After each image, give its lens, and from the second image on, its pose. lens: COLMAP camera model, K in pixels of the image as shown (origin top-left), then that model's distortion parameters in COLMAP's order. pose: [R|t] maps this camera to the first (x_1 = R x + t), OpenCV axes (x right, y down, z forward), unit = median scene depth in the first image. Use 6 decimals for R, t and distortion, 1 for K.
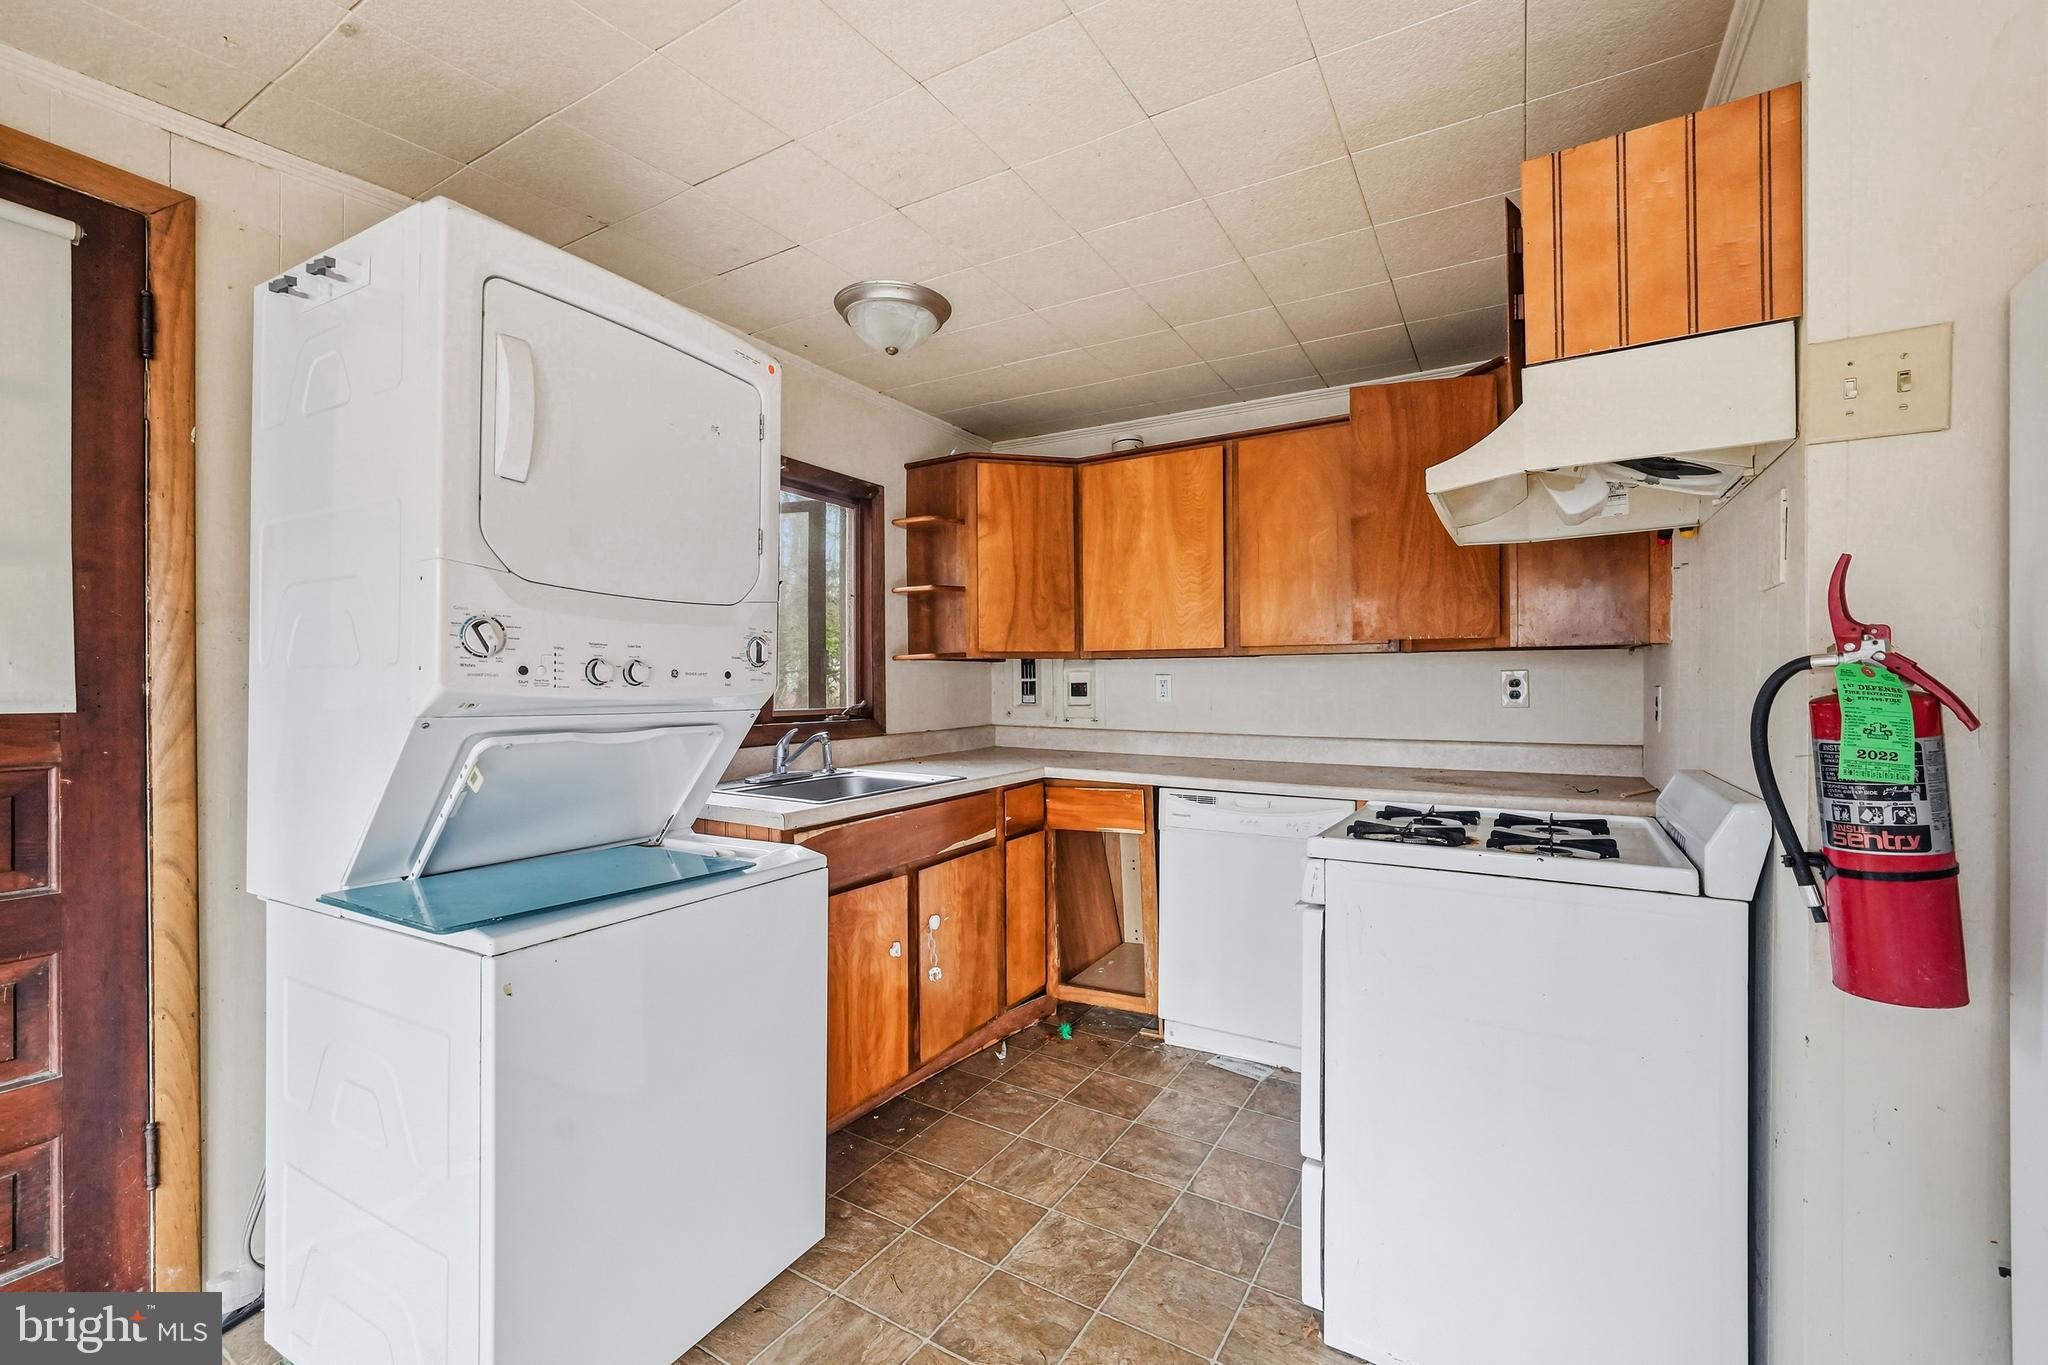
lens RADIAL K [[834.2, 0, 1034.5], [0, 834.2, 685.8], [0, 0, 1]] dist [-0.001583, 0.000100]
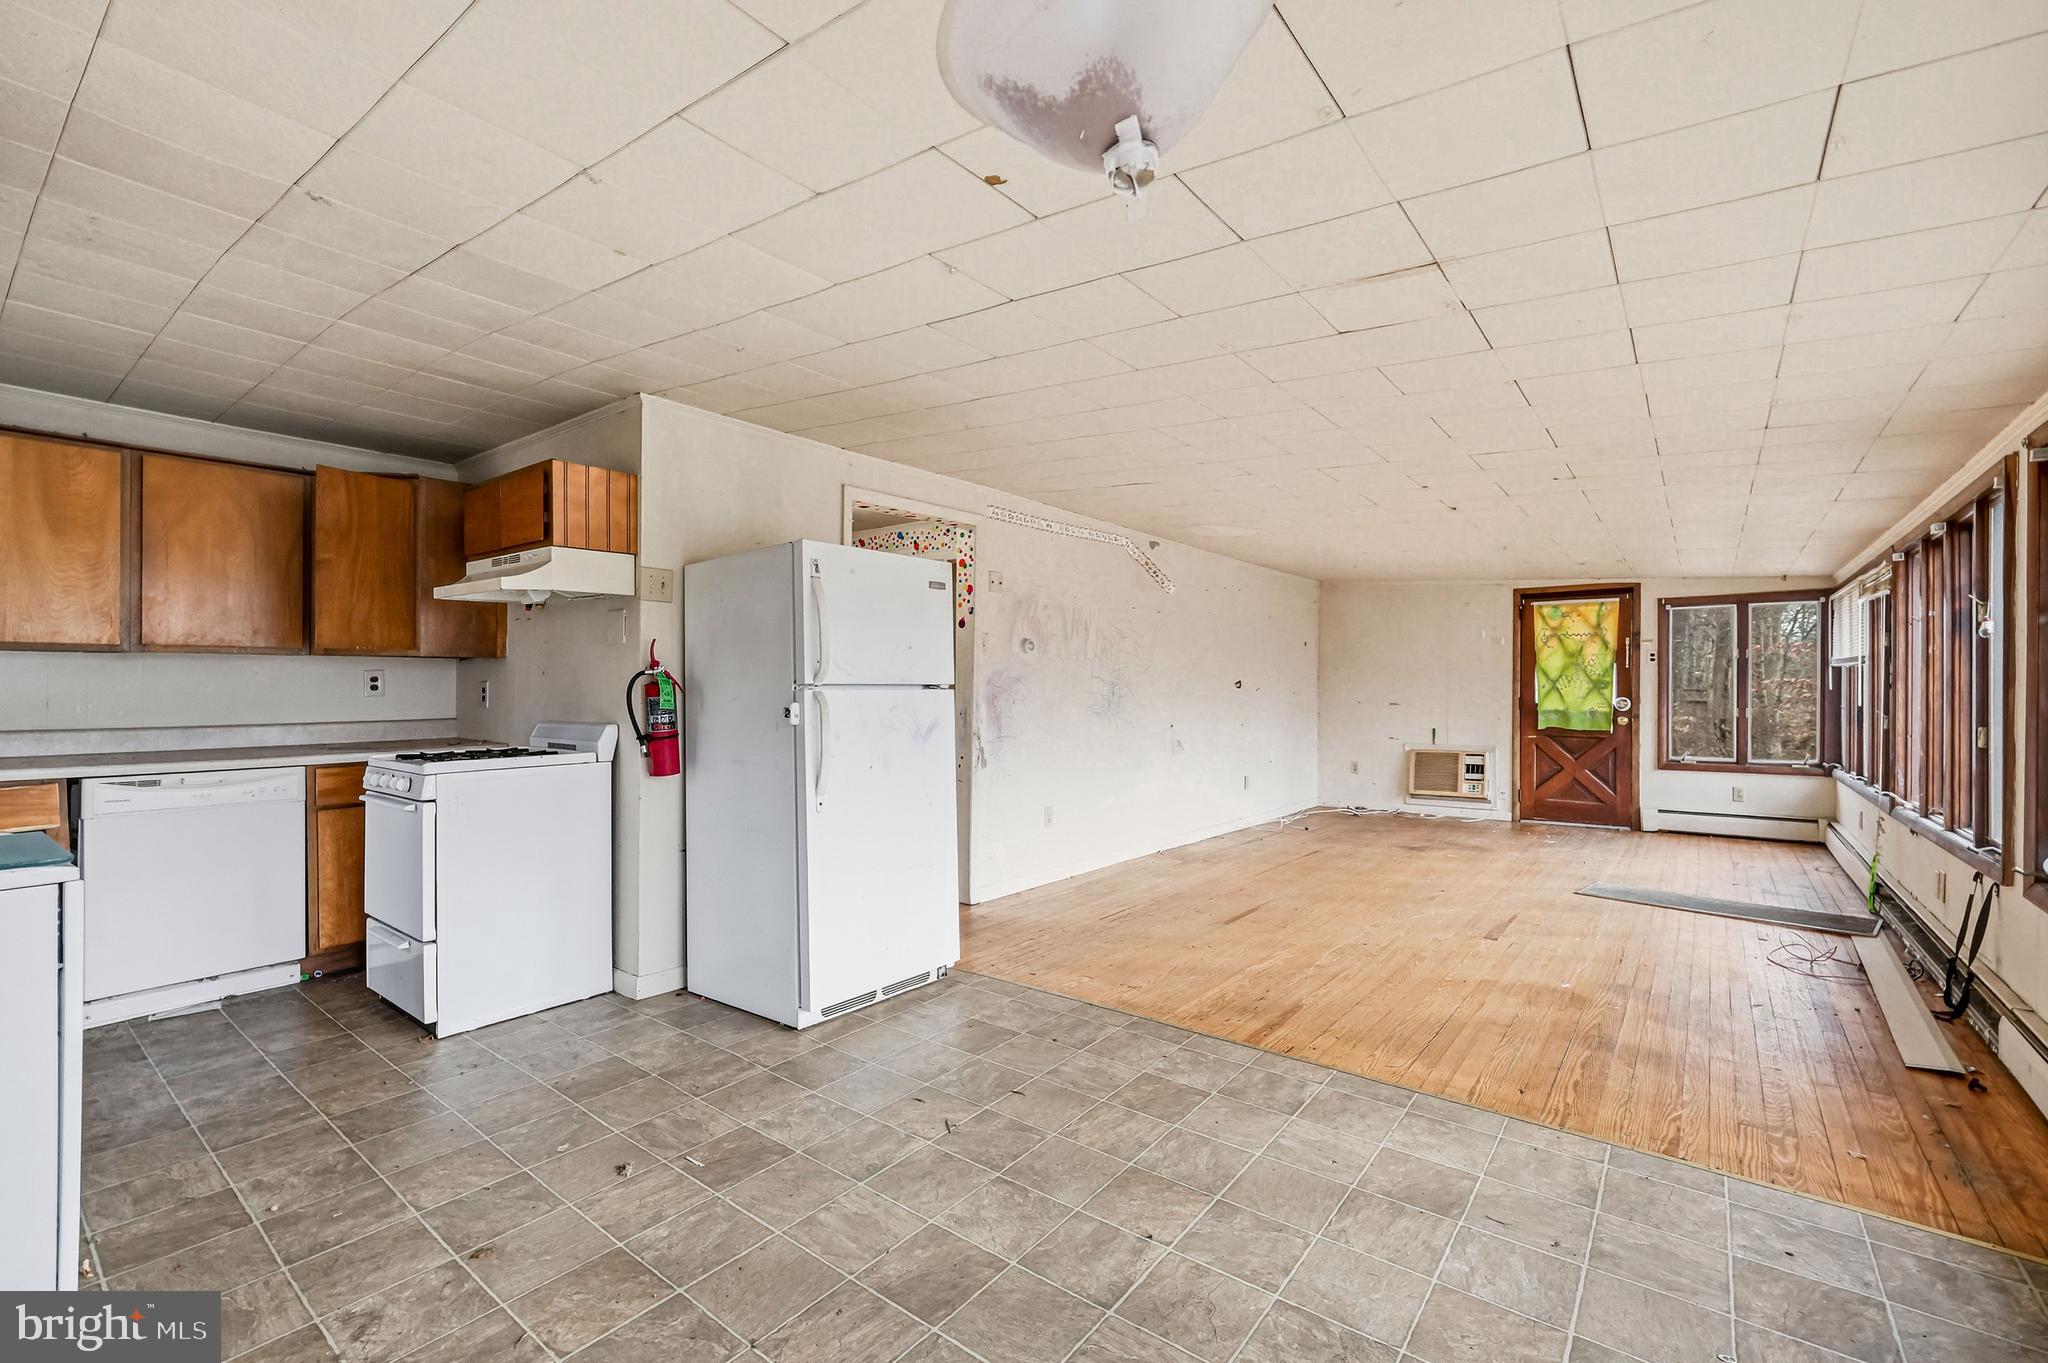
lens RADIAL K [[888.6, 0, 1020.1], [0, 888.6, 681.7], [0, 0, 1]] dist [-0.002741, 0.000047]
pose [[0.120106, 0.002877, 0.992757, -0.781031], [0.001293, 0.999994, -0.003055, 0.006687], [-0.992760, 0.001650, 0.120102, -0.276342]]
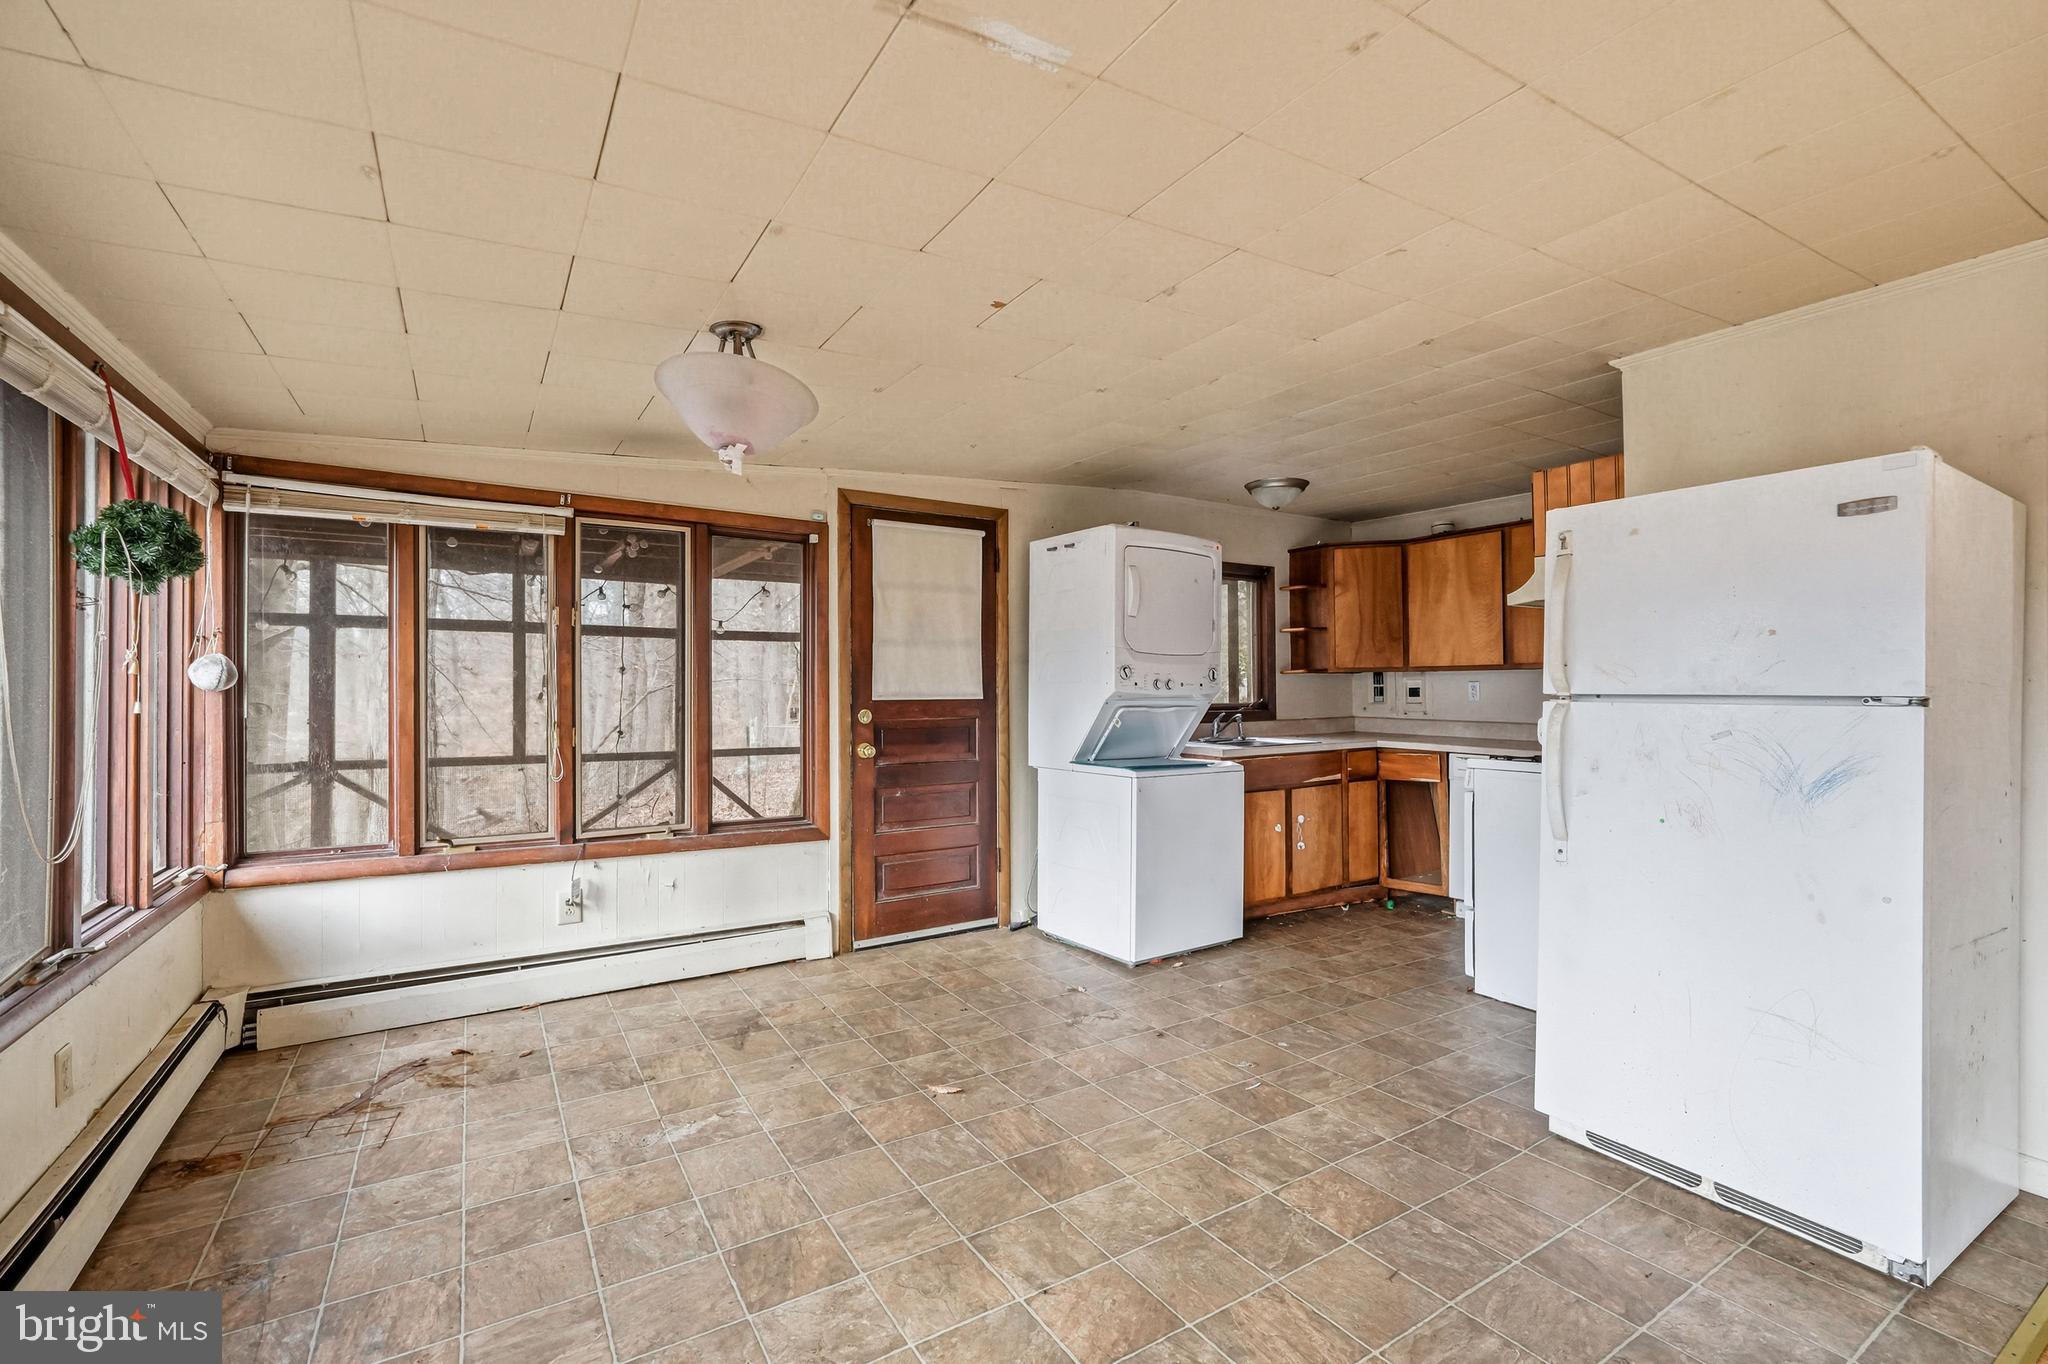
lens RADIAL K [[888.6, 0, 1020.1], [0, 888.6, 682.2], [0, 0, 1]] dist [-0.002741, 0.000047]
pose [[0.889329, -0.004775, -0.457242, 0.193140], [0.000319, 0.999952, -0.009821, 0.002268], [0.457267, 0.008588, 0.889288, -0.872331]]
